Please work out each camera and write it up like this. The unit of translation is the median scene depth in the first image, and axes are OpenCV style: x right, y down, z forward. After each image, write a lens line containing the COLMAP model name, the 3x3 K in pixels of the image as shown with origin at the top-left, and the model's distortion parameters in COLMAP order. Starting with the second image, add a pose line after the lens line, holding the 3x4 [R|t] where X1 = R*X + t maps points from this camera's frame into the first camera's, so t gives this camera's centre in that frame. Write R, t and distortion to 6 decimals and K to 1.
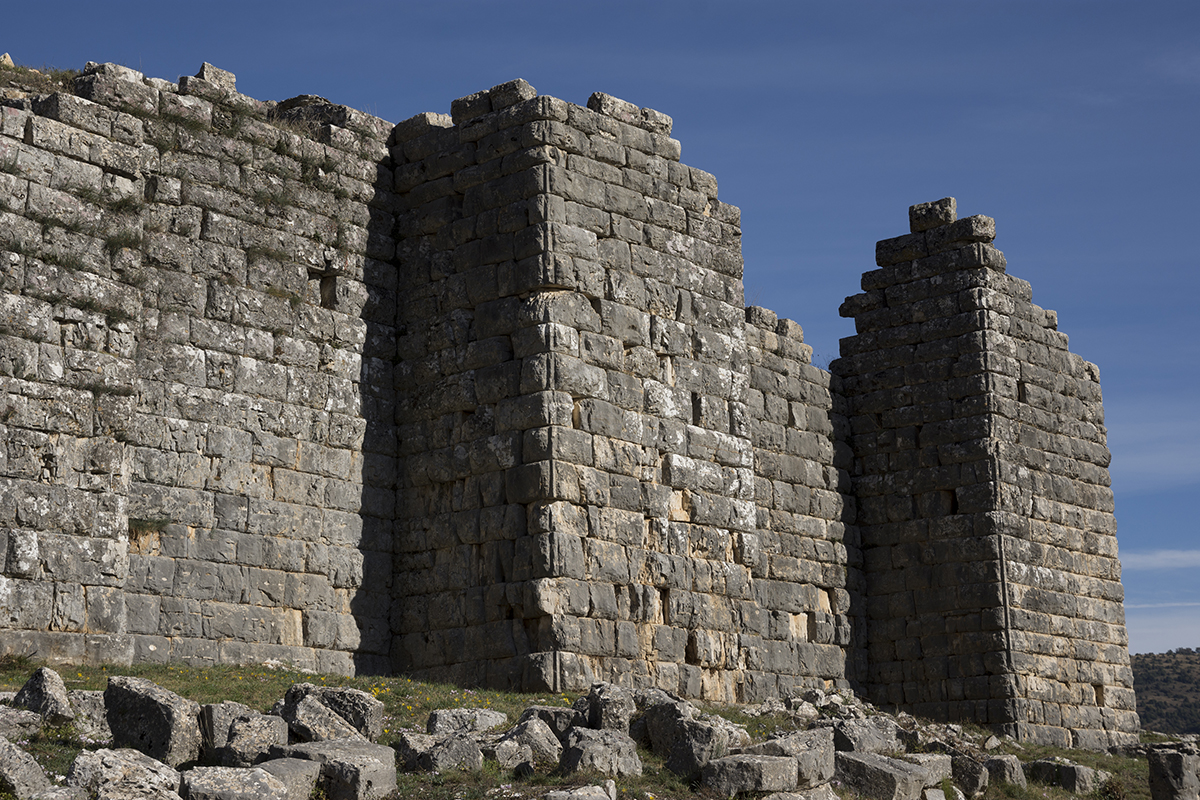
lens RADIAL K [[2073.8, 0, 601.6], [0, 2073.8, 401.4], [0, 0, 1]] dist [0.323951, 0.000000]
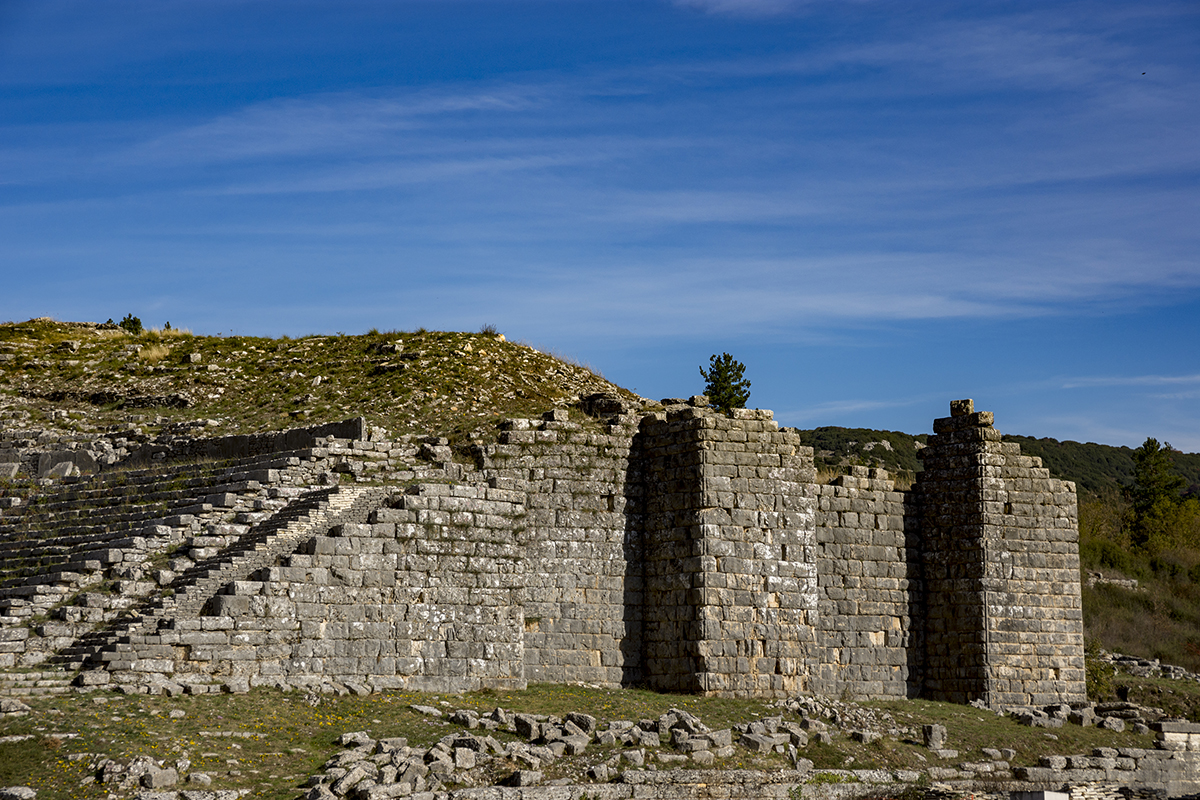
lens RADIAL K [[2902.4, 0, 600.0], [0, 2902.4, 399.5], [0, 0, 1]] dist [0.542366, 0.000000]
pose [[0.977667, -0.004189, -0.210116, 0.498873], [0.027026, 0.994006, 0.105932, -0.482823], [0.208413, -0.109245, 0.971921, -1.954981]]
